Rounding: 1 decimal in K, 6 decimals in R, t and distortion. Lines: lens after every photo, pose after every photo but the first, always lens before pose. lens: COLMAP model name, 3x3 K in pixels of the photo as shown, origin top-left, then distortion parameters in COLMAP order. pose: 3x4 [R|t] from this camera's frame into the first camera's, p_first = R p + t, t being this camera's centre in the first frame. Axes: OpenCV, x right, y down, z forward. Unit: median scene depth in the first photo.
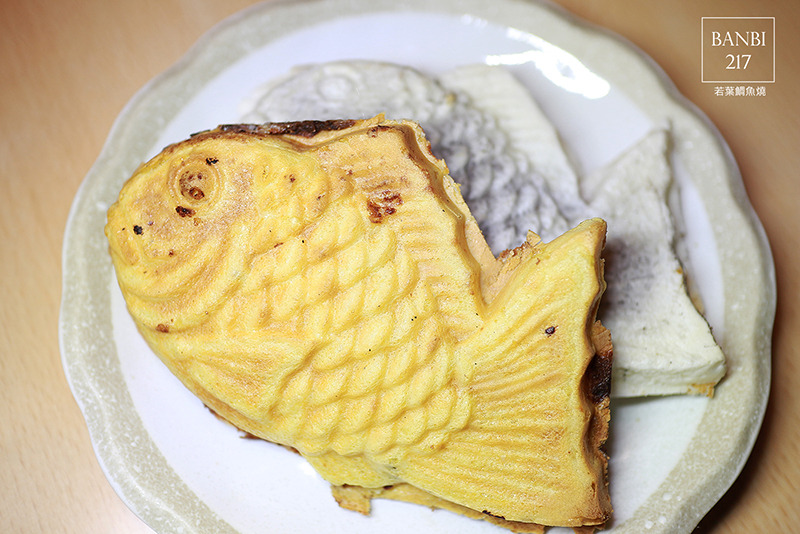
lens RADIAL K [[808.0, 0, 400.7], [0, 808.0, 265.4], [0, 0, 1]] dist [0.001186, 0.000000]
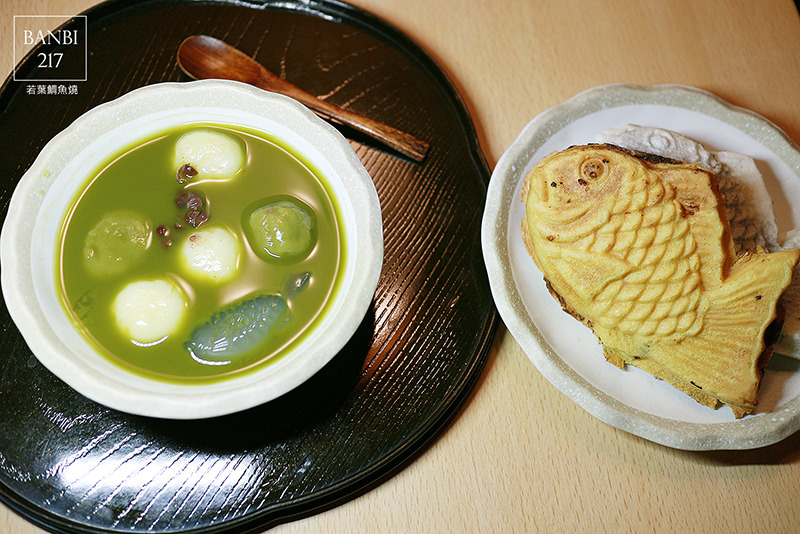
lens RADIAL K [[808.0, 0, 395.5], [0, 808.0, 269.4], [0, 0, 1]] dist [0.001186, 0.000000]
pose [[0.951820, 0.296149, -0.079586, -0.481029], [-0.298147, 0.954414, -0.014242, 0.290929], [0.071740, 0.037284, 0.996726, -0.927938]]
